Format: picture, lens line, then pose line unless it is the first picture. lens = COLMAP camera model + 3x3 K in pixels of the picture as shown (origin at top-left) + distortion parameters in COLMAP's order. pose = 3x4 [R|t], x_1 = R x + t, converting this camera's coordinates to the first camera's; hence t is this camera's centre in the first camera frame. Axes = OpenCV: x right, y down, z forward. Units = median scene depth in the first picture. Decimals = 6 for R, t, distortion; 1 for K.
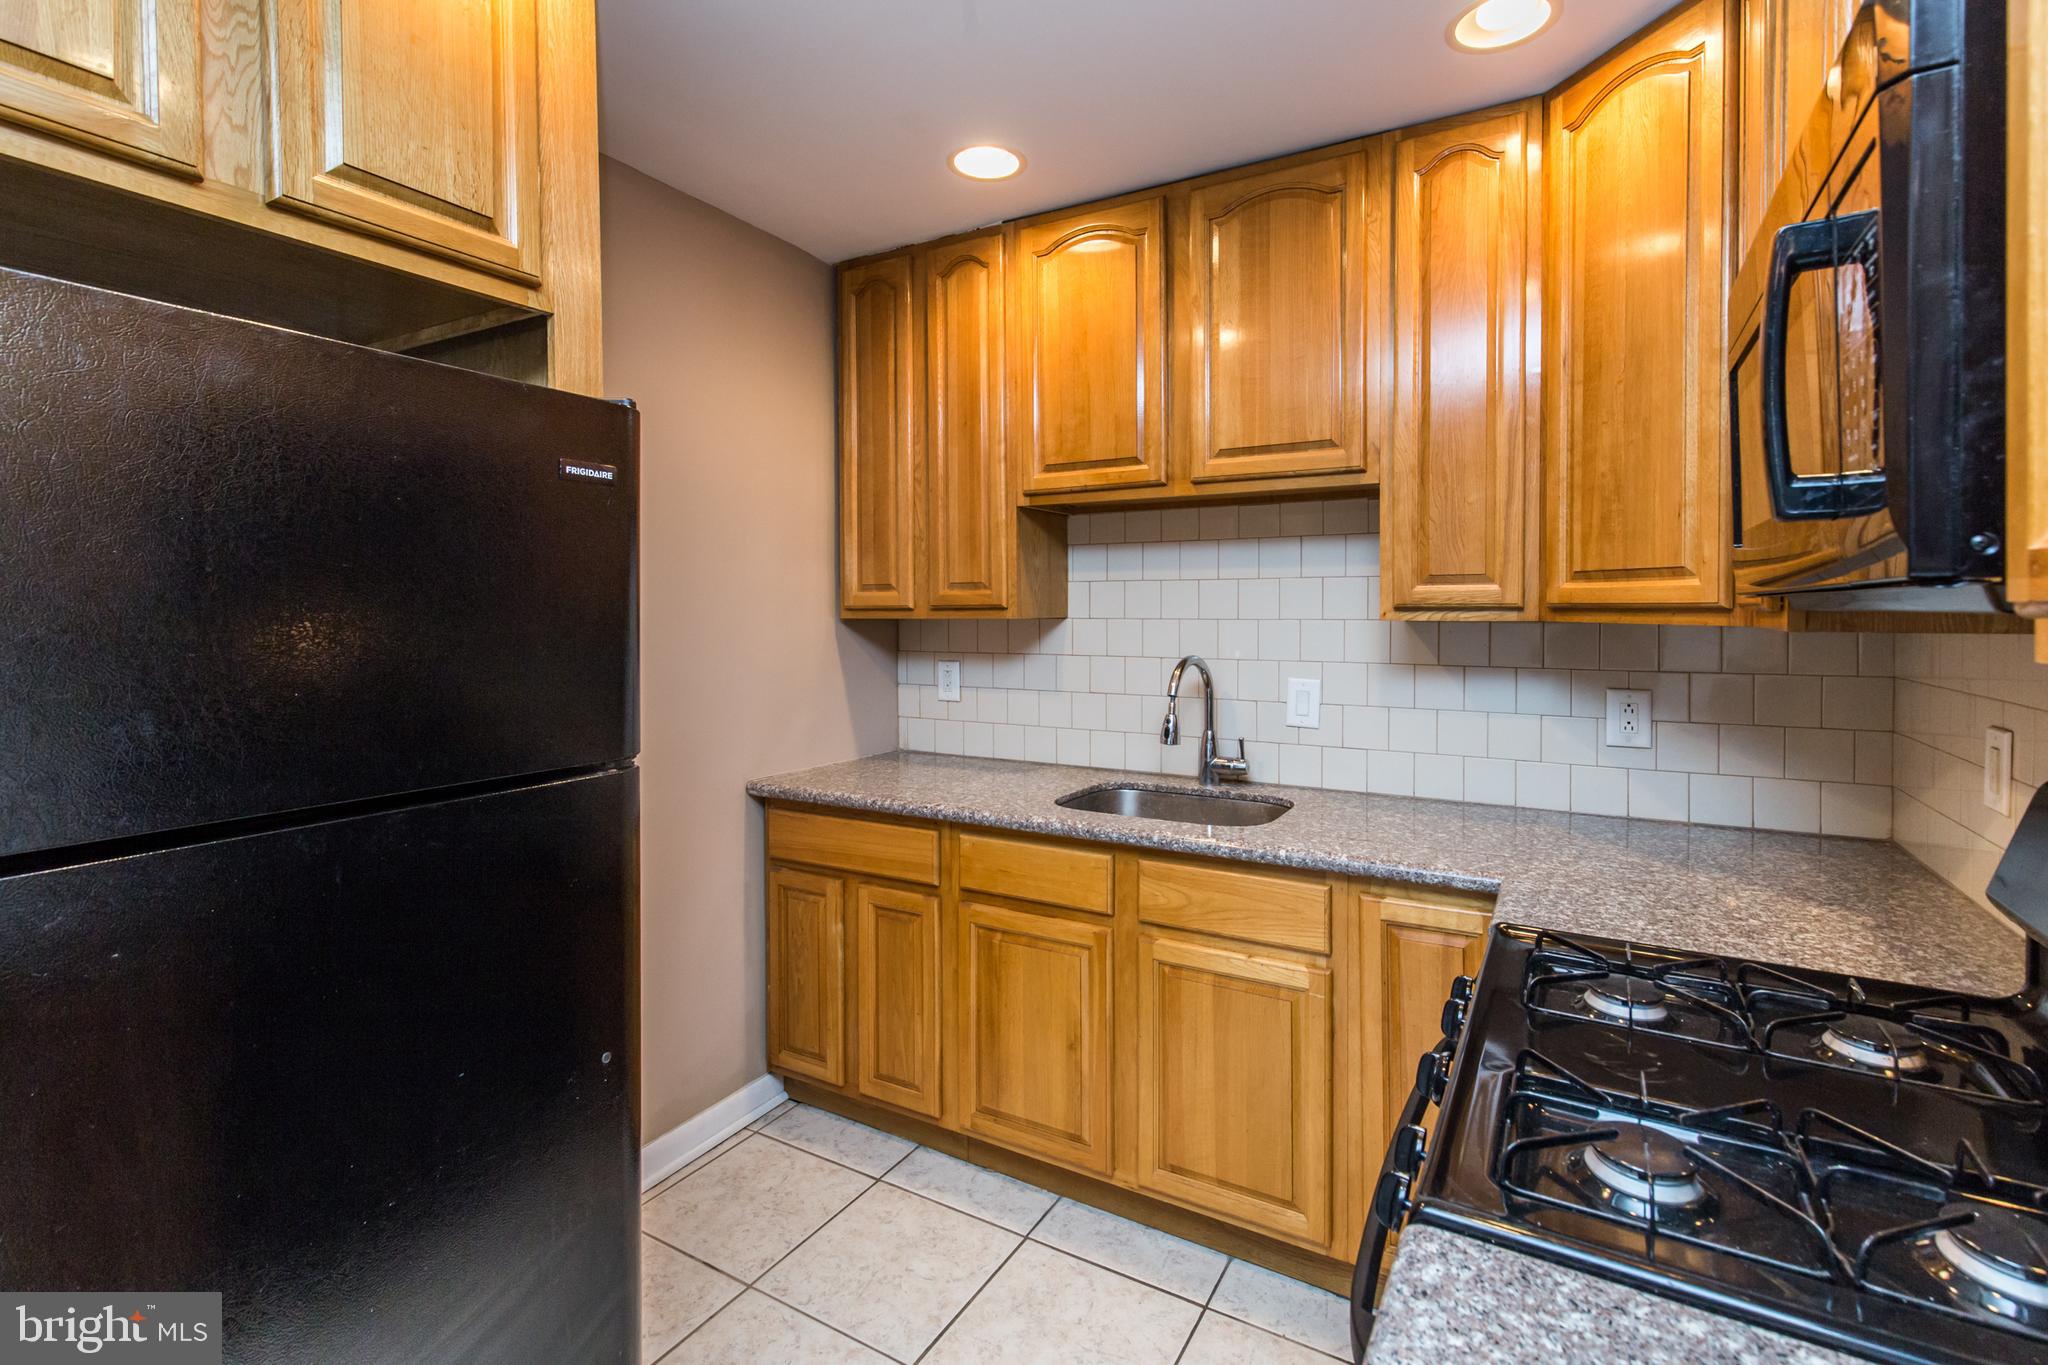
lens RADIAL K [[951.9, 0, 978.3], [0, 951.9, 621.5], [0, 0, 1]] dist [0.010807, -0.000269]
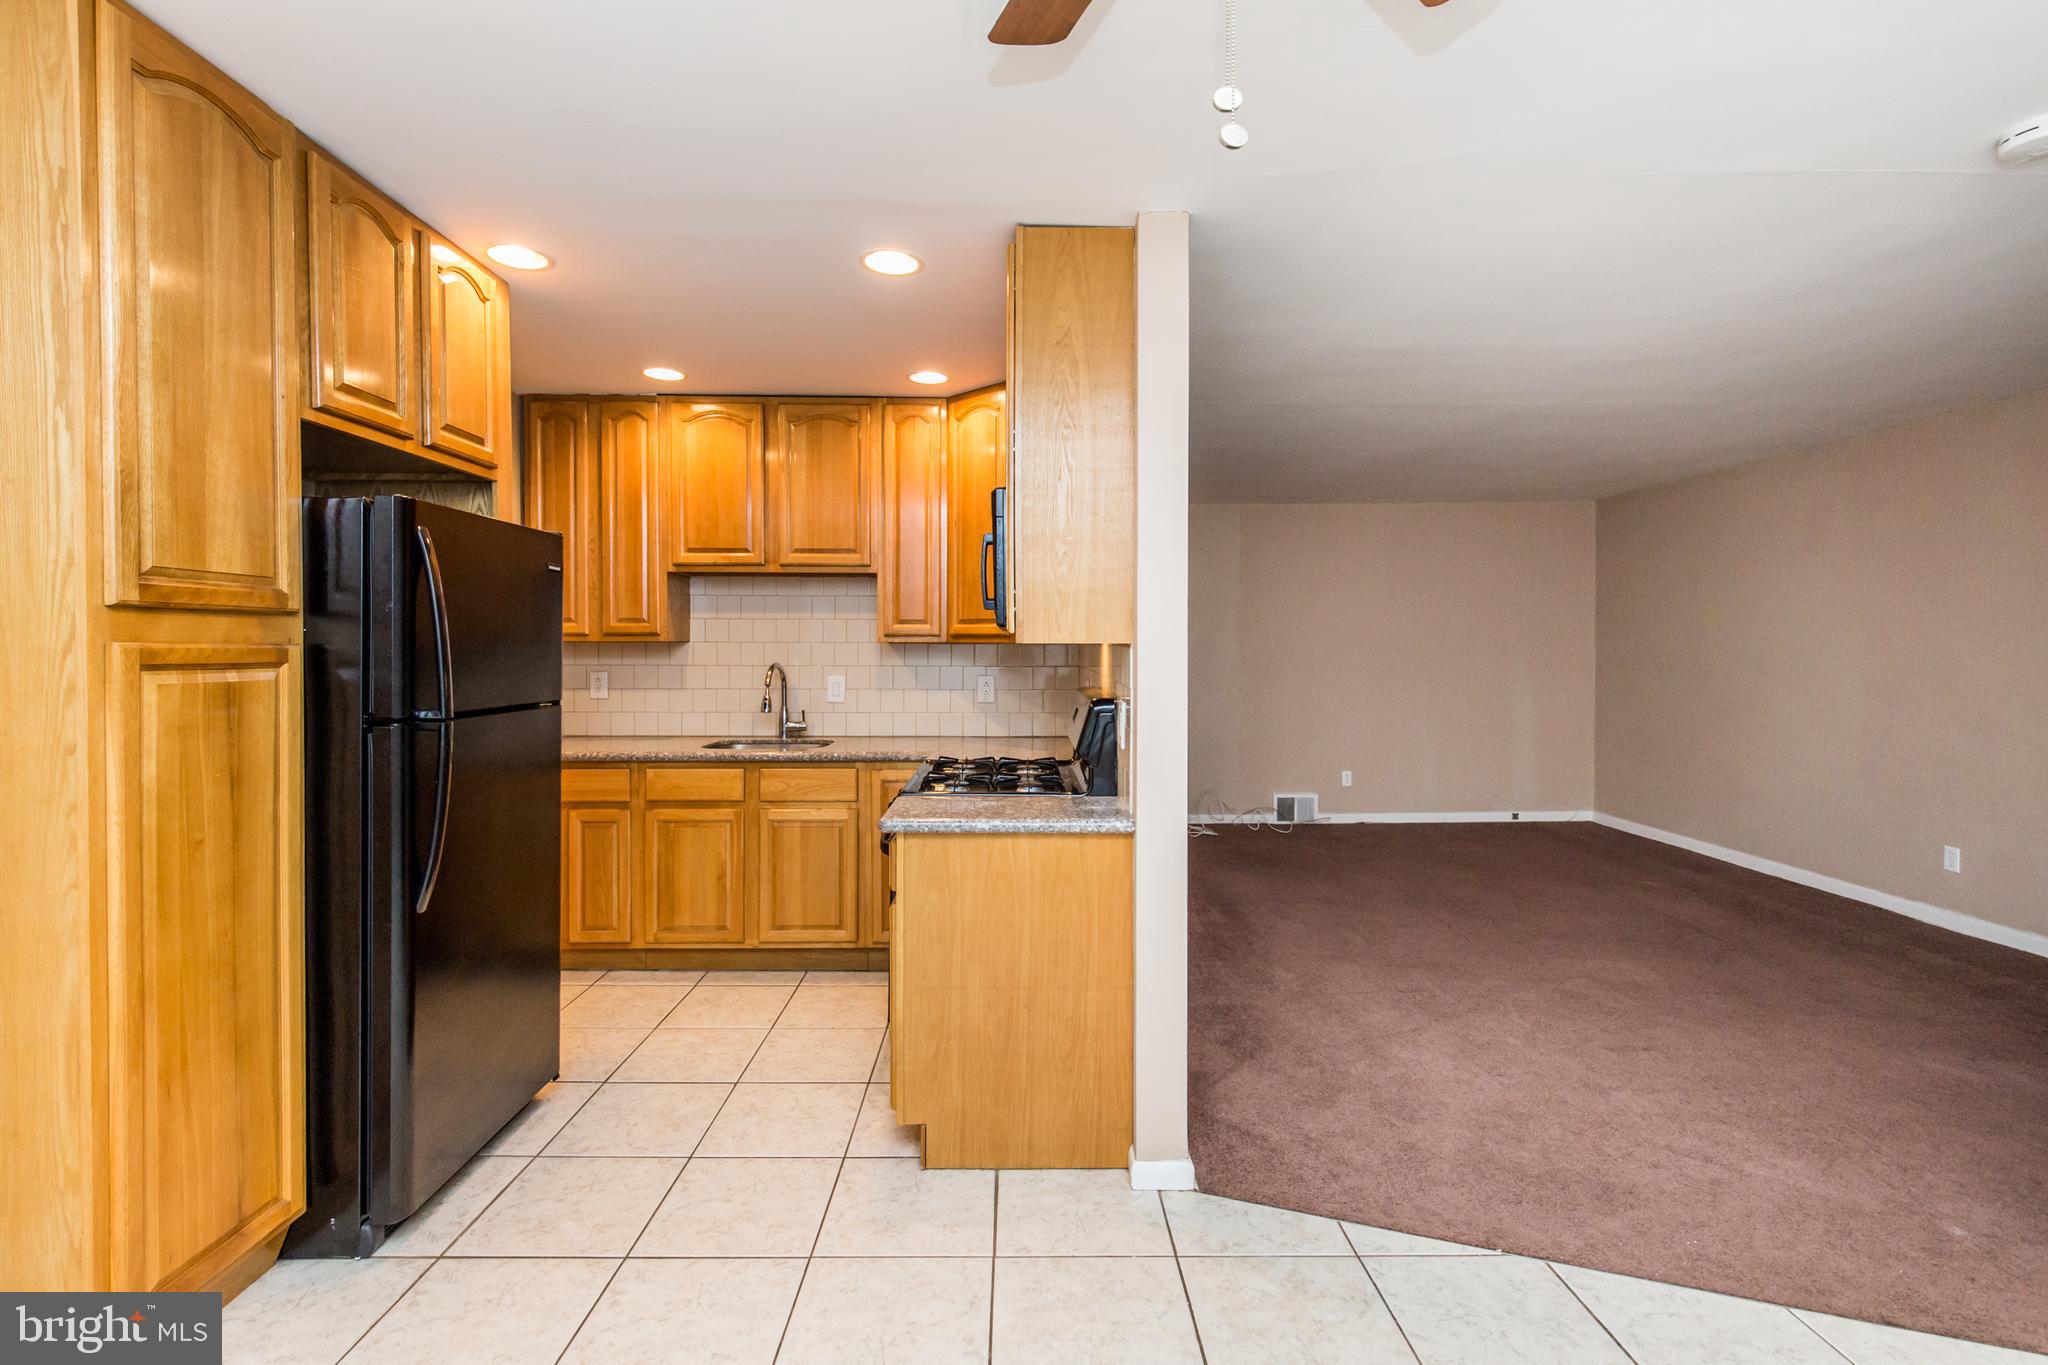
lens RADIAL K [[916.6, 0, 1027.8], [0, 916.6, 653.9], [0, 0, 1]] dist [0.000777, -0.000437]
pose [[0.836465, -0.001467, 0.548018, -0.336692], [0.003583, 0.999990, -0.002793, 0.027959], [-0.548009, 0.004300, 0.836462, -0.711213]]
